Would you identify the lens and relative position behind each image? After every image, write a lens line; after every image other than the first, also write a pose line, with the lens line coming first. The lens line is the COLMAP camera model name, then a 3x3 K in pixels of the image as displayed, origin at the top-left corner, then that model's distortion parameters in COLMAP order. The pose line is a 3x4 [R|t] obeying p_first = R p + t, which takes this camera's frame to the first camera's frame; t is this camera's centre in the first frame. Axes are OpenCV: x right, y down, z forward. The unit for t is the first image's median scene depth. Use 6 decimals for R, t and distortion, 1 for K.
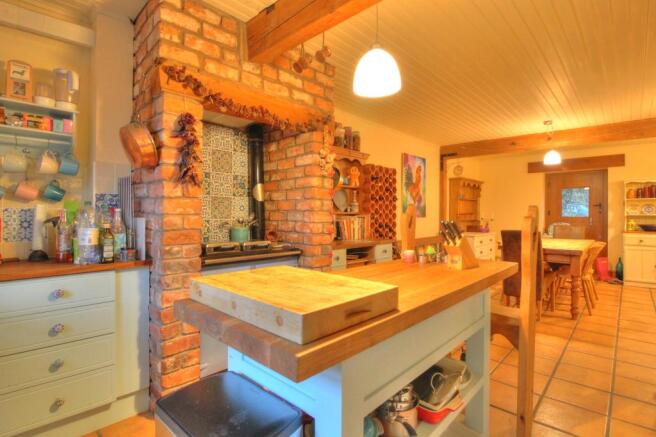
lens RADIAL K [[311.2, 0, 332.3], [0, 311.2, 218.3], [0, 0, 1]] dist [-0.010621, -0.002645]
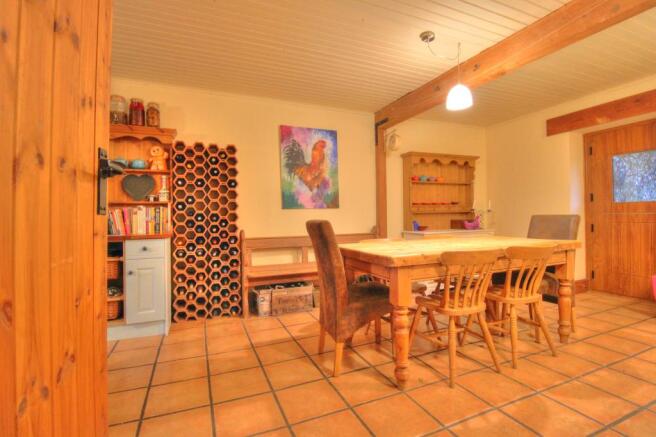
lens RADIAL K [[311.2, 0, 331.6], [0, 311.2, 214.6], [0, 0, 1]] dist [-0.010621, -0.002645]
pose [[0.918700, -0.014294, -0.394698, 0.638886], [0.009590, 0.999858, -0.013890, 0.024618], [0.394841, 0.008975, 0.918706, 0.331219]]
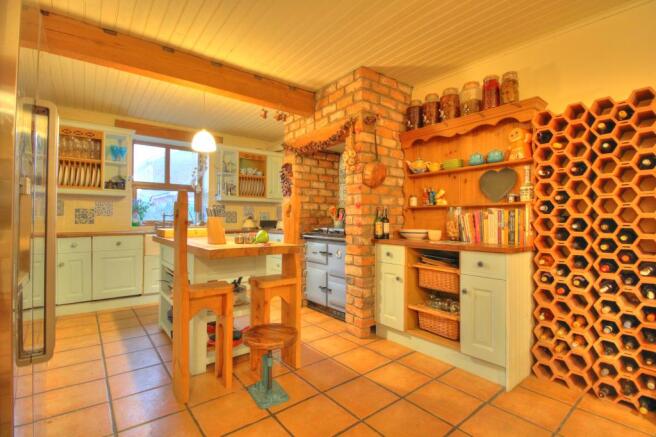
lens RADIAL K [[311.2, 0, 332.1], [0, 311.2, 214.7], [0, 0, 1]] dist [-0.010621, -0.002645]
pose [[-0.119318, -0.022194, -0.992608, 0.563579], [-0.014095, 0.999687, -0.020658, 0.019088], [0.992756, 0.011526, -0.119594, 0.552188]]
